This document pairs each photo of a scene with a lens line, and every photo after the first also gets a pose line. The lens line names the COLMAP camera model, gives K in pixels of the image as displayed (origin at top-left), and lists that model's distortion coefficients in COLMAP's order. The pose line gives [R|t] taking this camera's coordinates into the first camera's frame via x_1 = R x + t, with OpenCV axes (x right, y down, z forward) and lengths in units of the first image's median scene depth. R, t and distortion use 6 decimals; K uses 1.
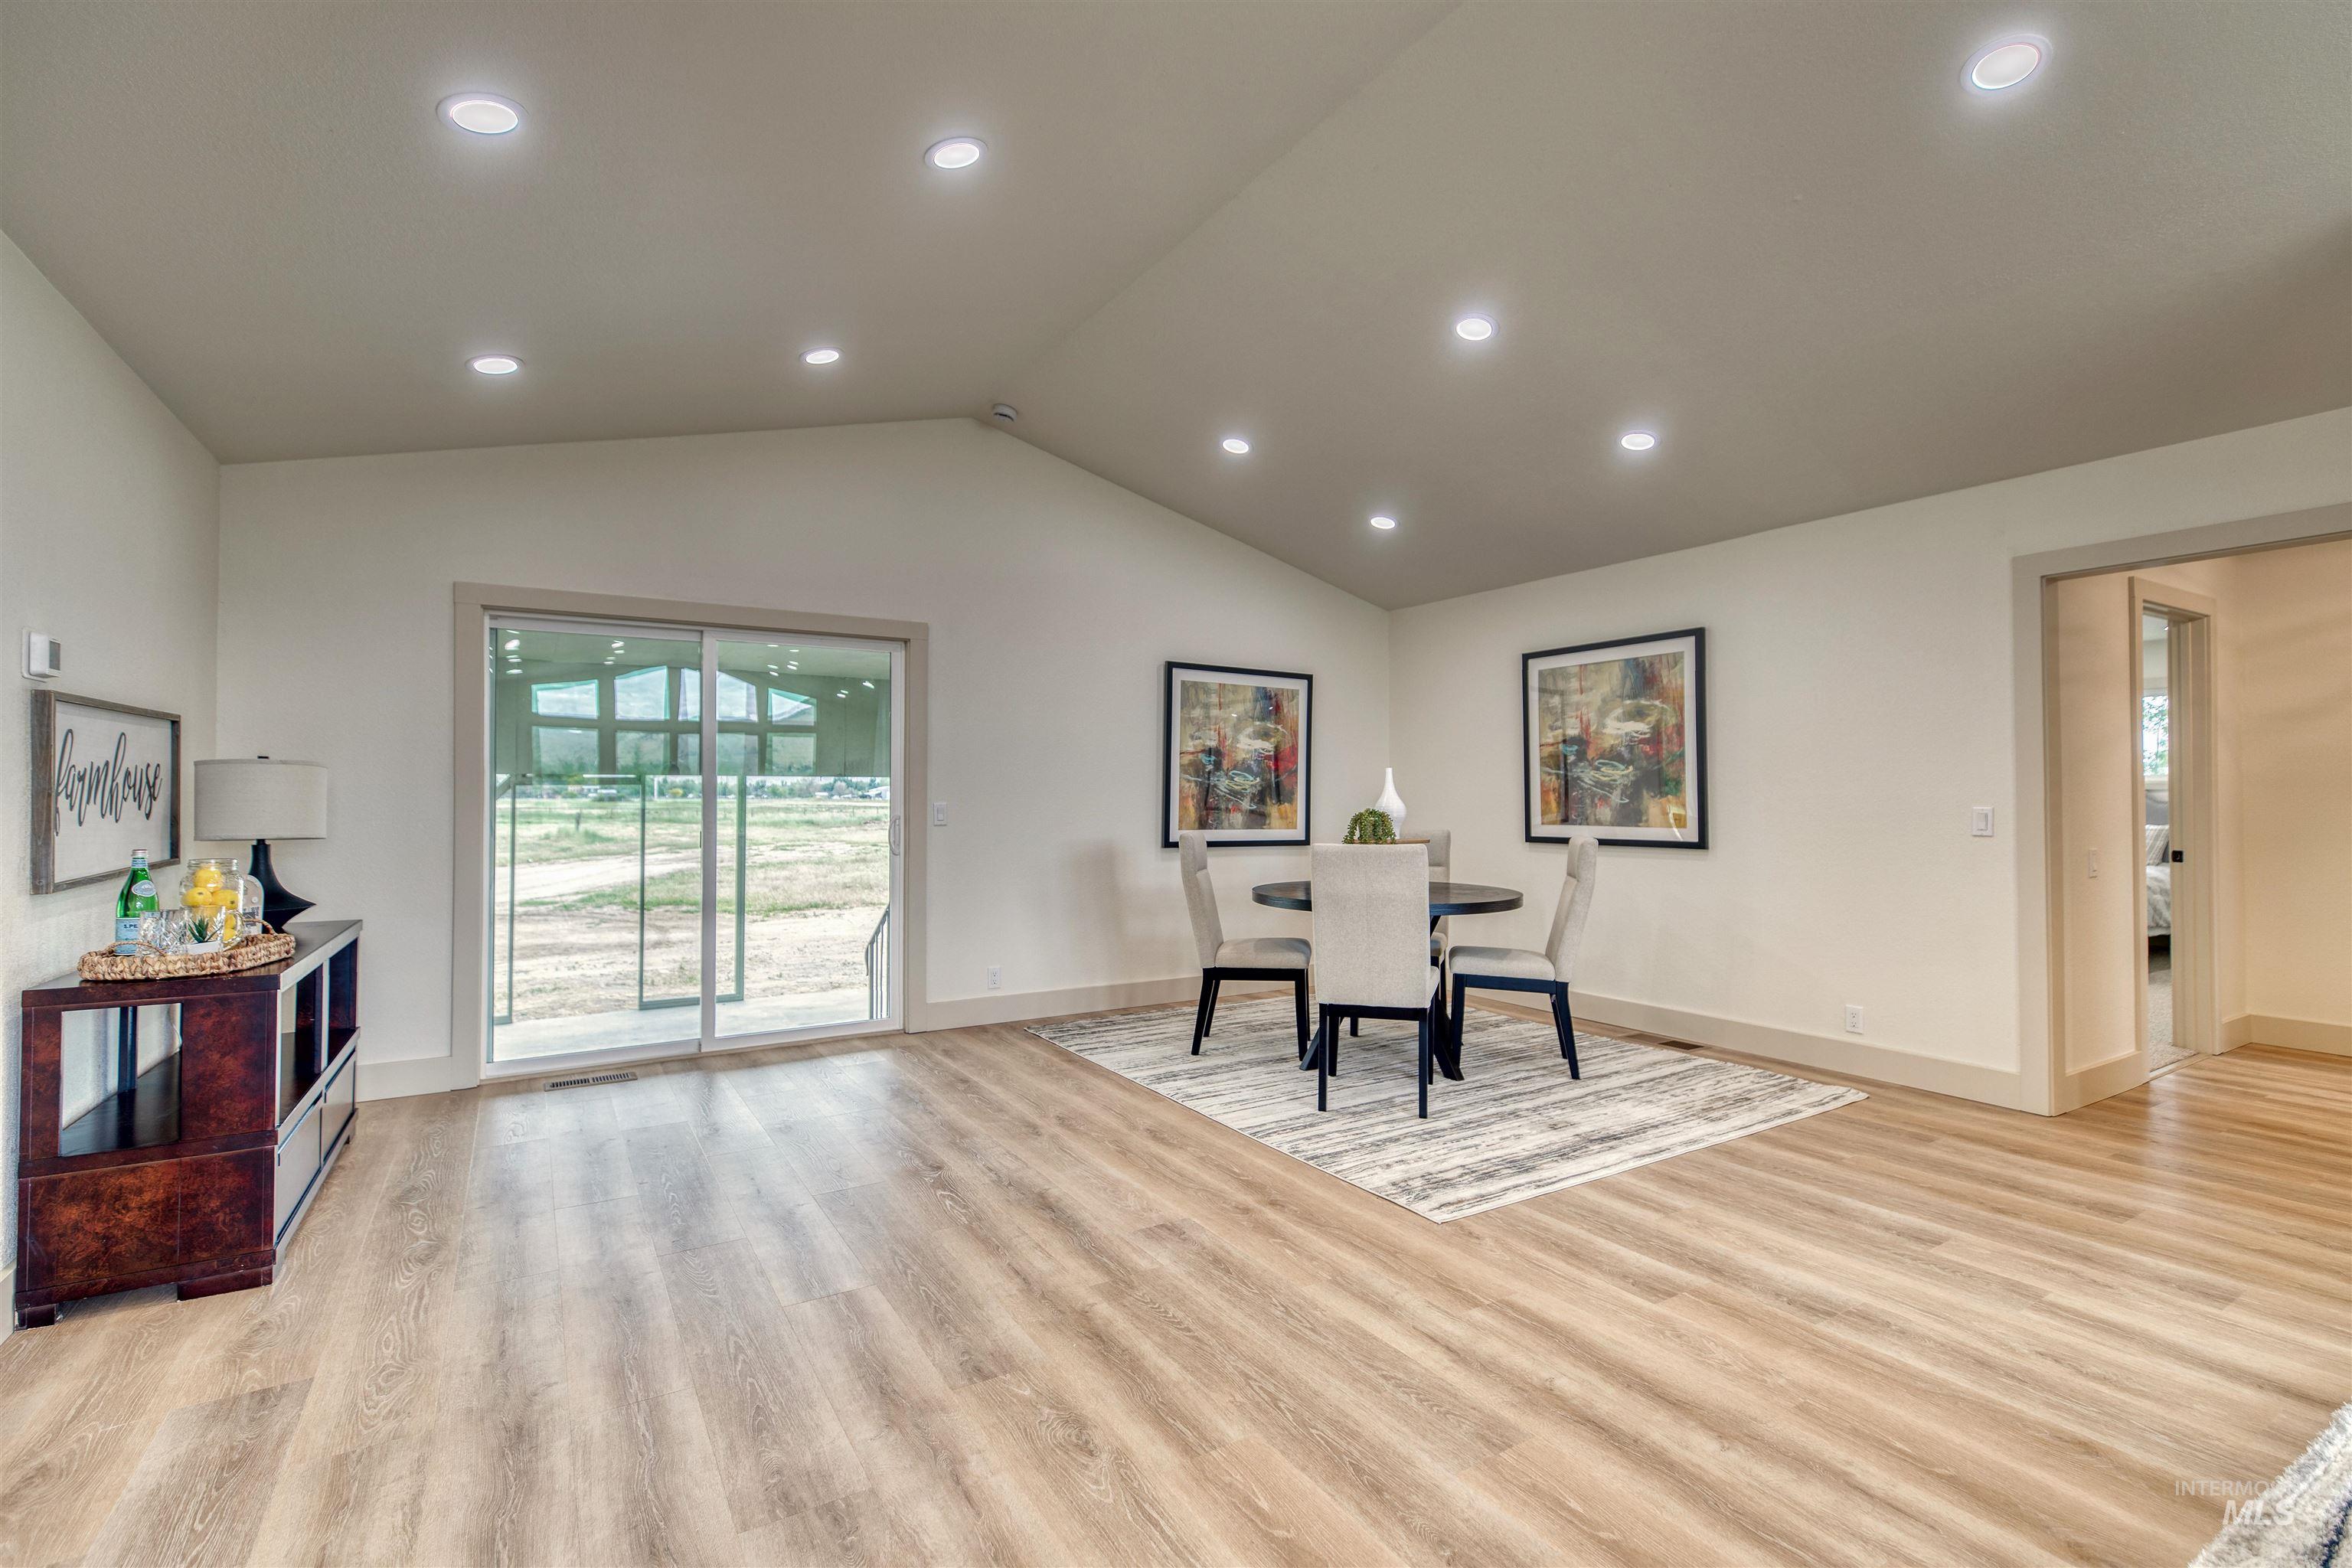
lens RADIAL K [[1053.7, 0, 1171.7], [0, 1053.7, 784.7], [0, 0, 1]] dist [0.002762, -0.000930]
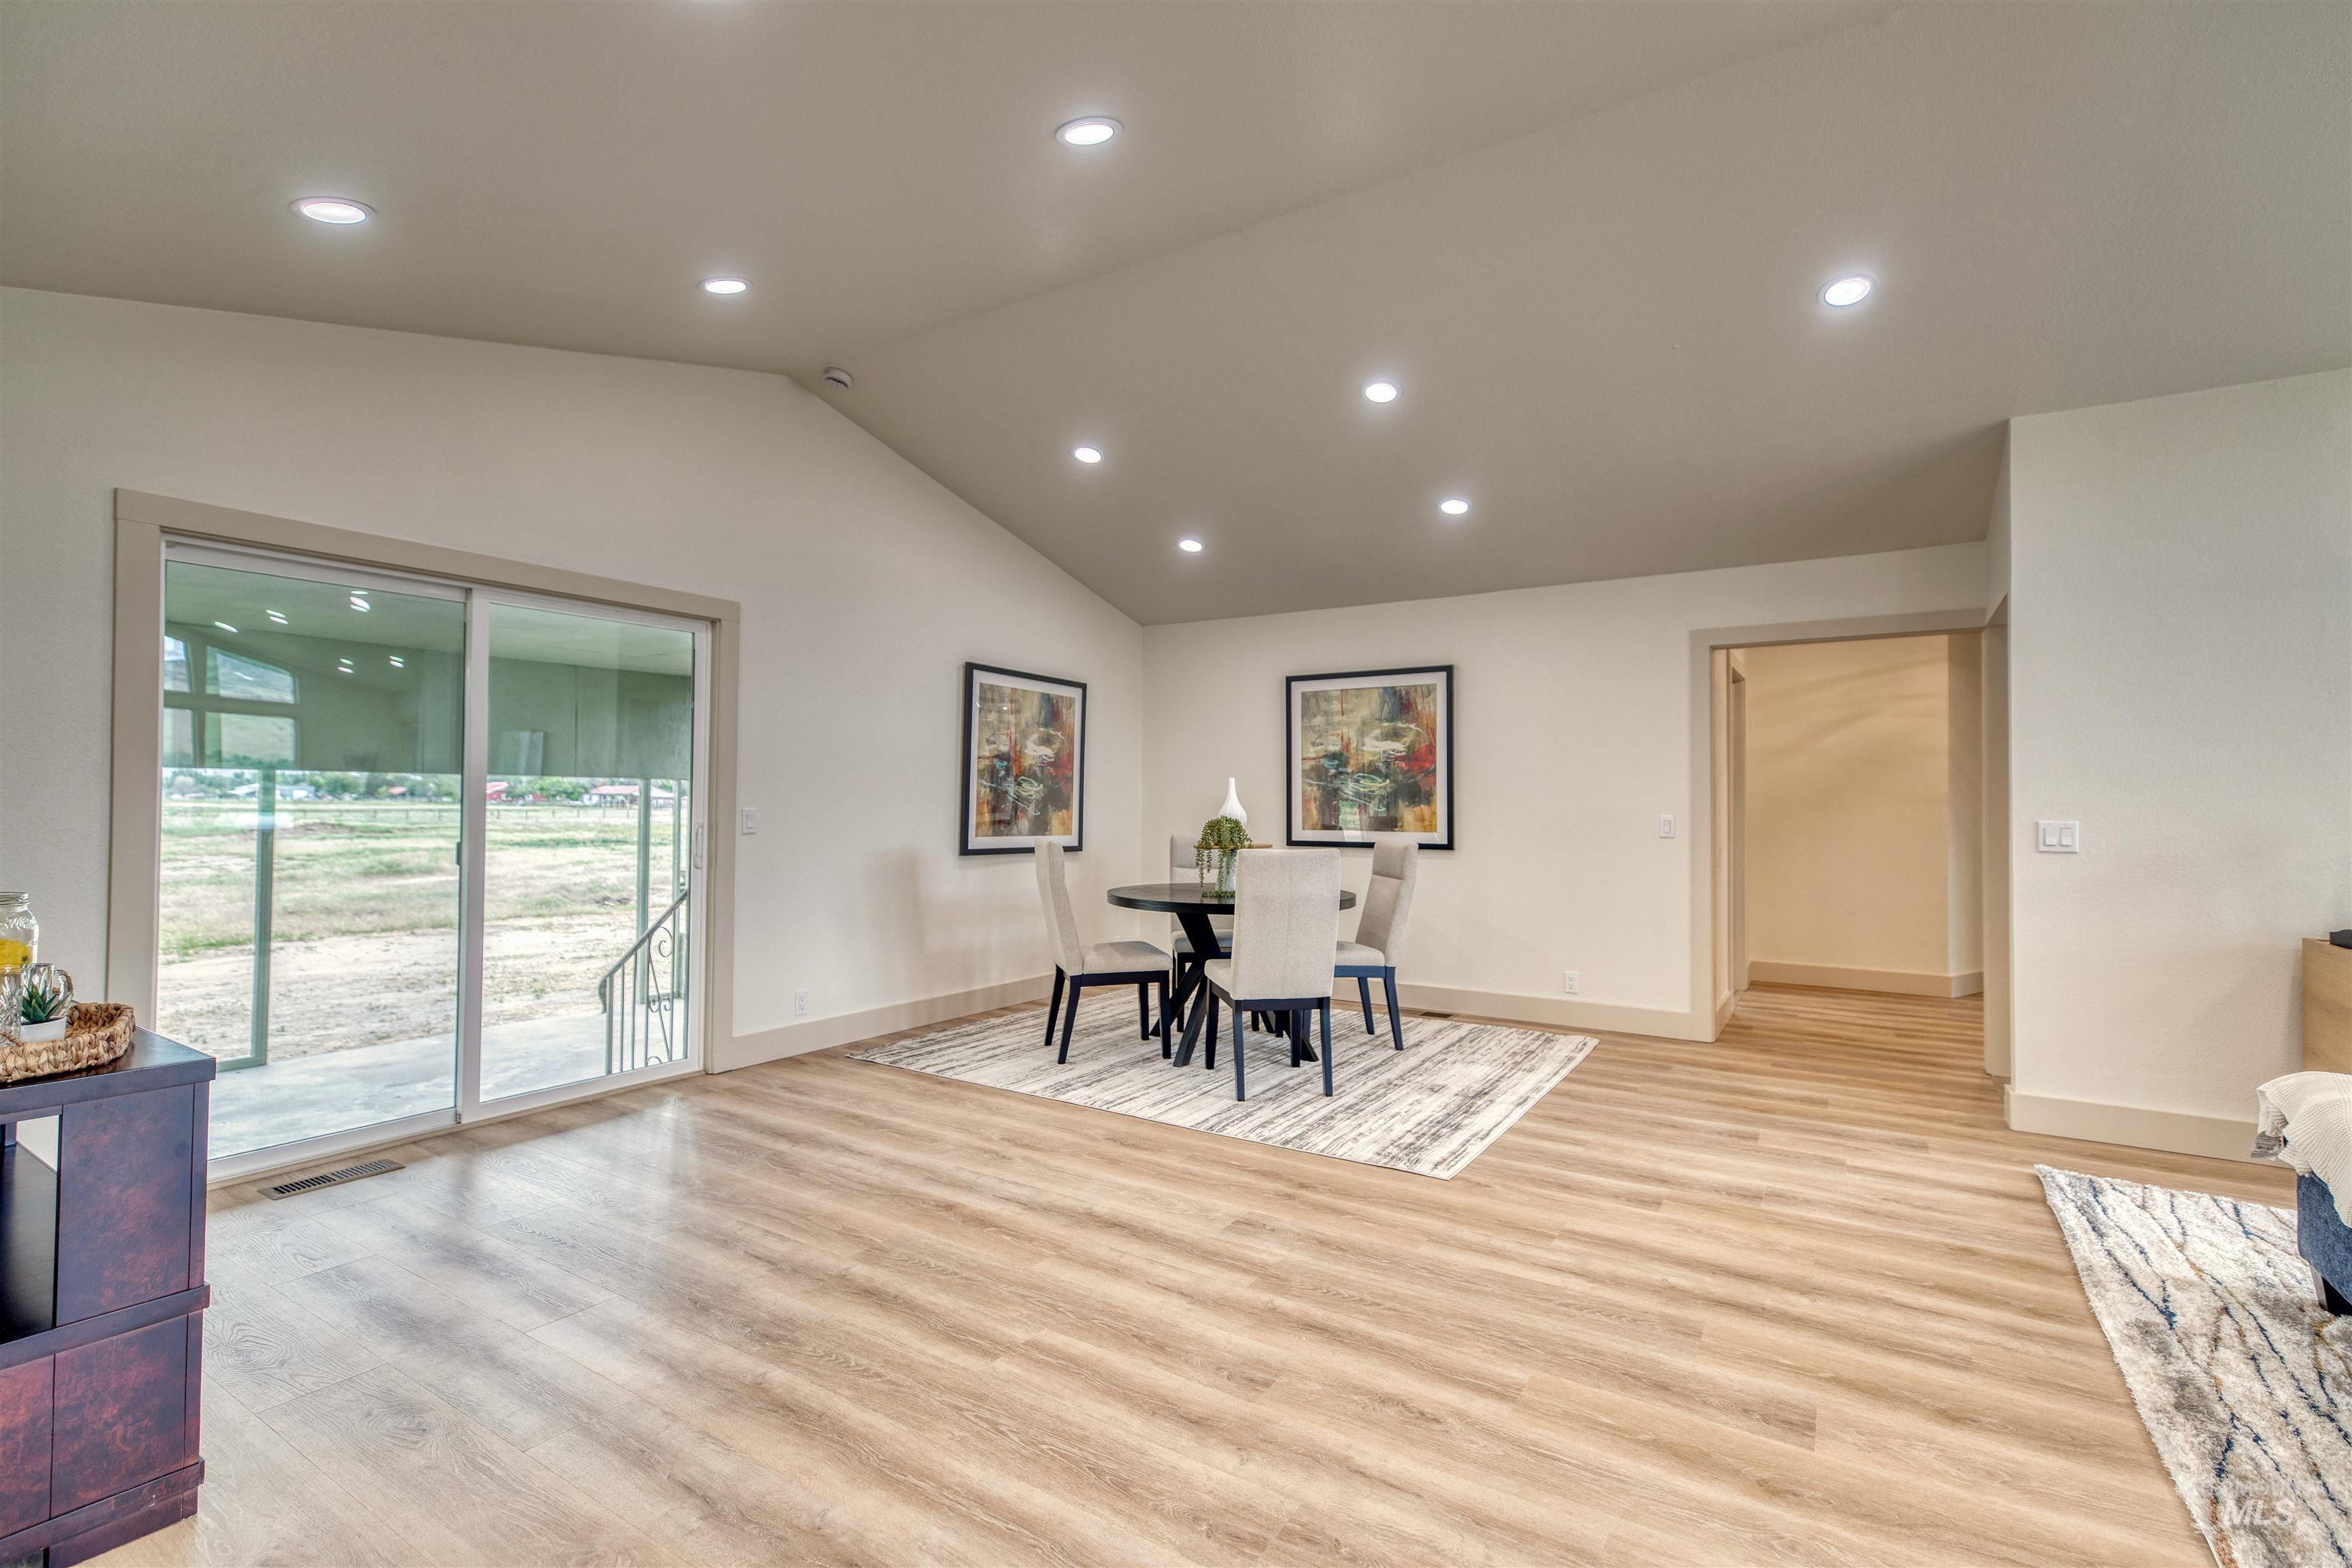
lens RADIAL K [[1053.7, 0, 1176.9], [0, 1053.7, 785.8], [0, 0, 1]] dist [0.002762, -0.000930]
pose [[0.901092, 0.014130, 0.433397, -0.396868], [-0.012210, 0.999899, -0.007213, 0.001220], [-0.433456, 0.001208, 0.901174, 0.076821]]
